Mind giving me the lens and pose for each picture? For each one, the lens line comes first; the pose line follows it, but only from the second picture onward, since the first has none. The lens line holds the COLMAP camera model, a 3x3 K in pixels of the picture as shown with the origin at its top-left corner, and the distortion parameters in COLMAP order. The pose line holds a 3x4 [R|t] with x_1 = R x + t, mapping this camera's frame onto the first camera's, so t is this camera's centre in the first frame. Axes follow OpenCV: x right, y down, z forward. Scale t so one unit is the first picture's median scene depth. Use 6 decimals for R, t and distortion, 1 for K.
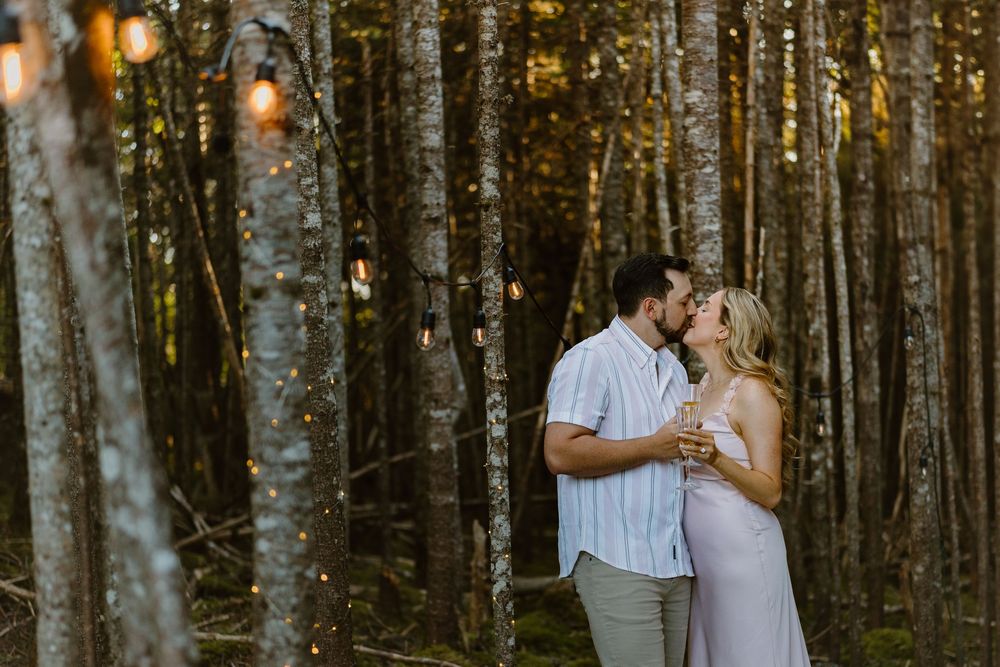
lens RADIAL K [[1681.6, 0, 504.3], [0, 1681.6, 439.6], [0, 0, 1]] dist [-0.019715, 0.031342]
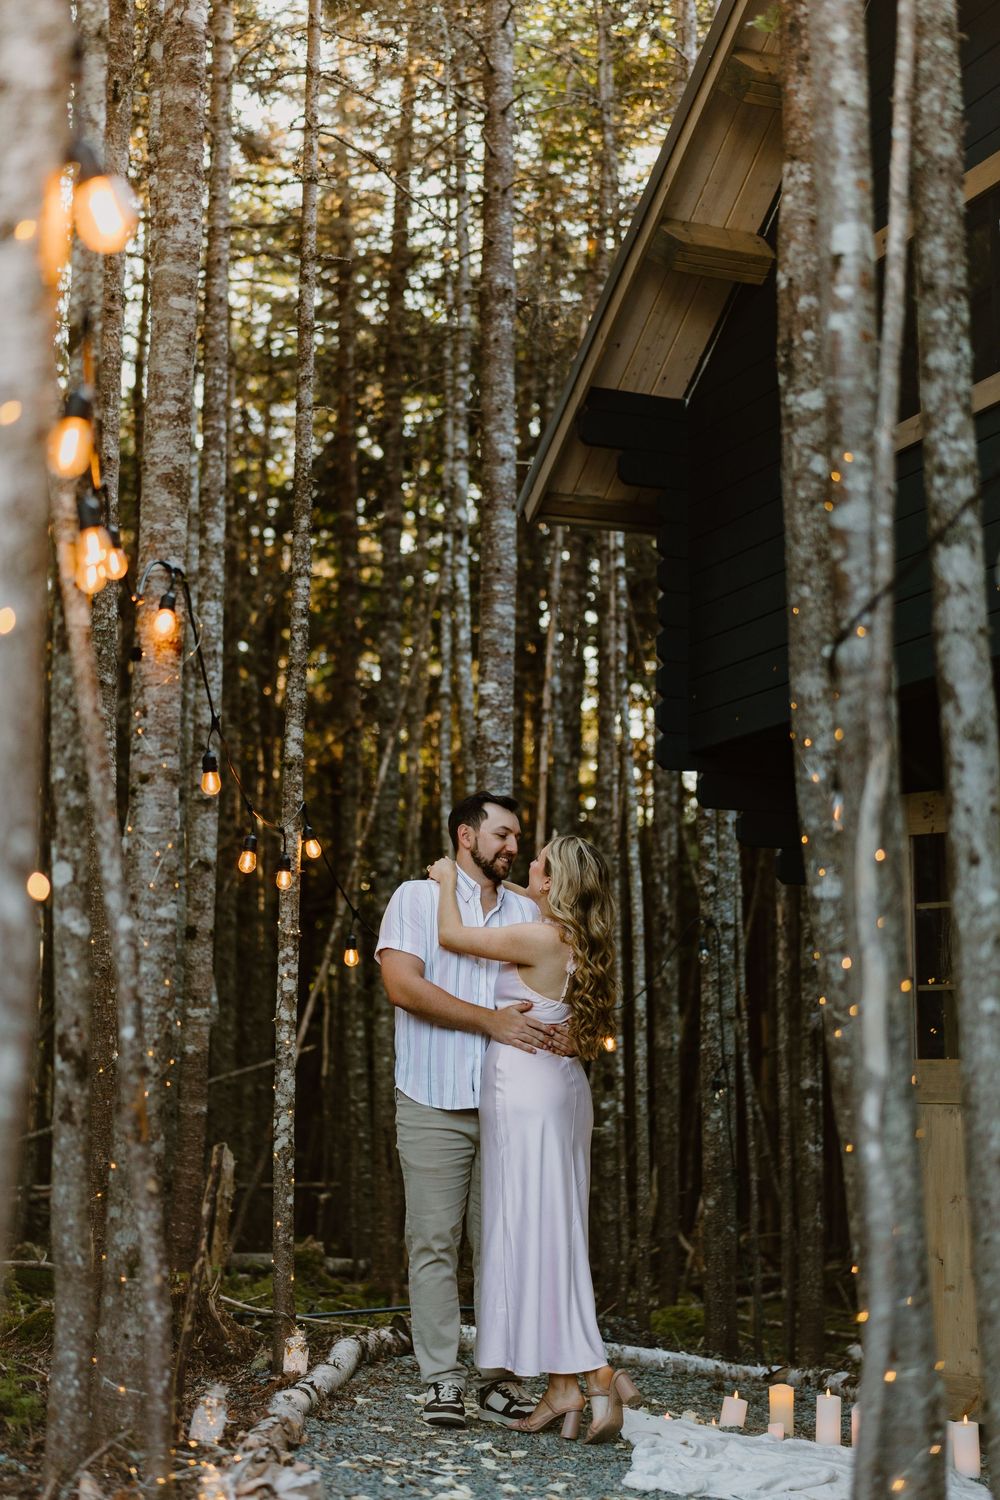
lens RADIAL K [[2522.5, 0, 479.4], [0, 2522.5, 748.1], [0, 0, 1]] dist [-0.019715, 0.031342]
pose [[0.991125, 0.062950, 0.117086, -0.059465], [-0.037938, 0.978087, -0.204713, 0.125150], [-0.127407, 0.198454, 0.971794, -0.396599]]
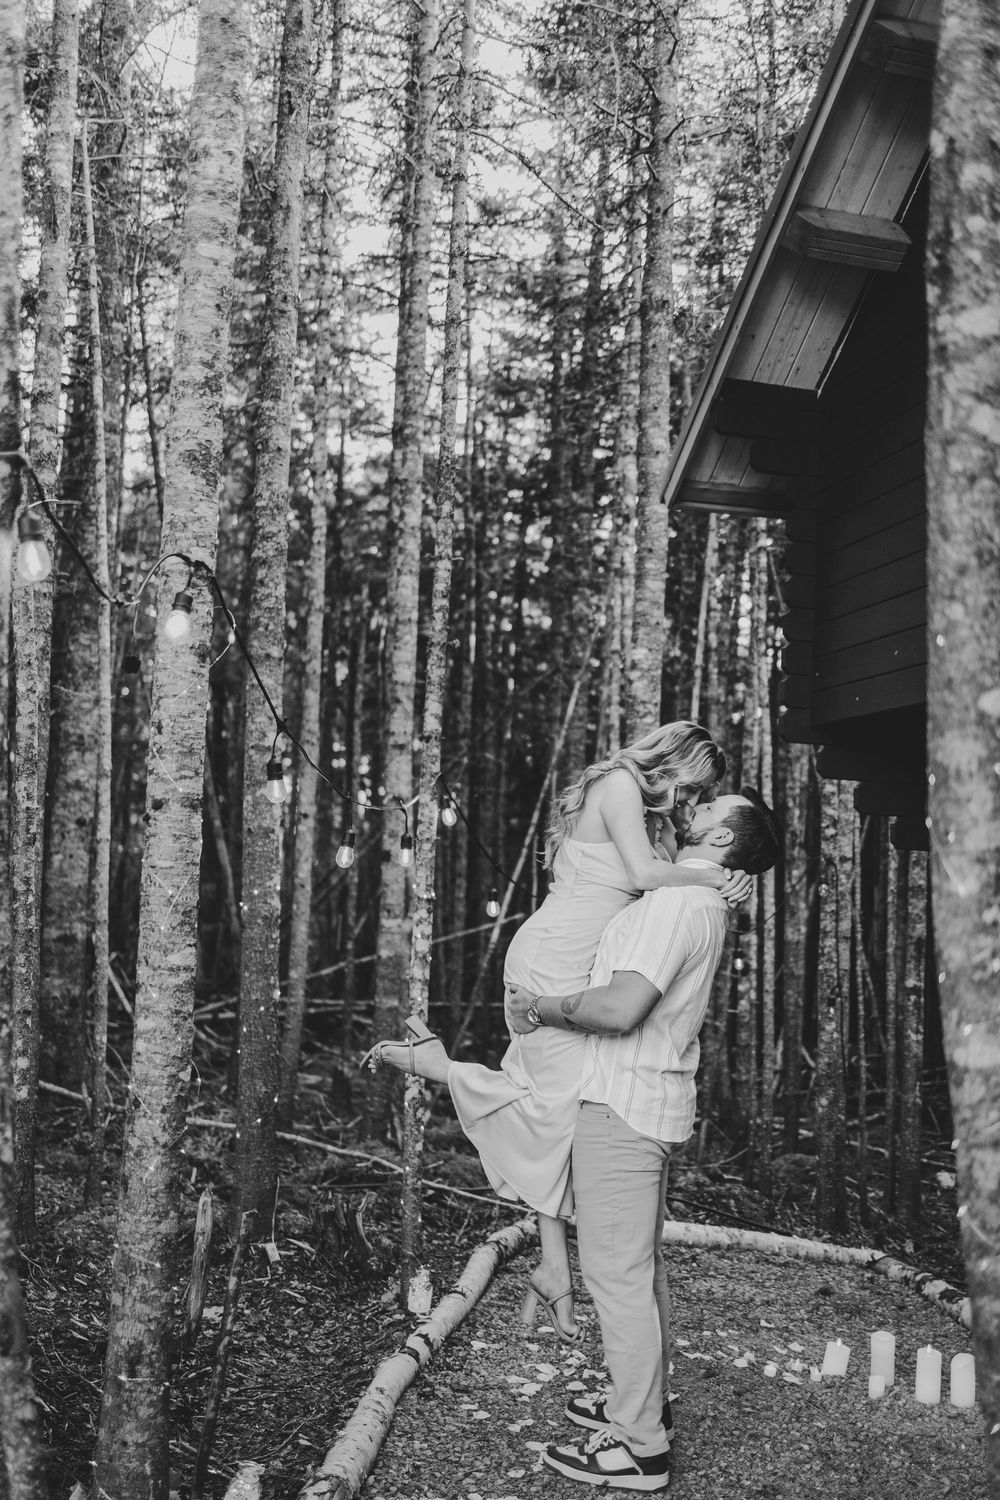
lens RADIAL K [[1501.4, 0, 521.8], [0, 1501.4, 764.5], [0, 0, 1]] dist [0.007639, 0.104533]
pose [[0.997214, 0.074571, 0.001966, 0.038357], [-0.073806, 0.990129, -0.119150, -0.007782], [-0.010832, 0.118673, 0.992874, 0.024755]]
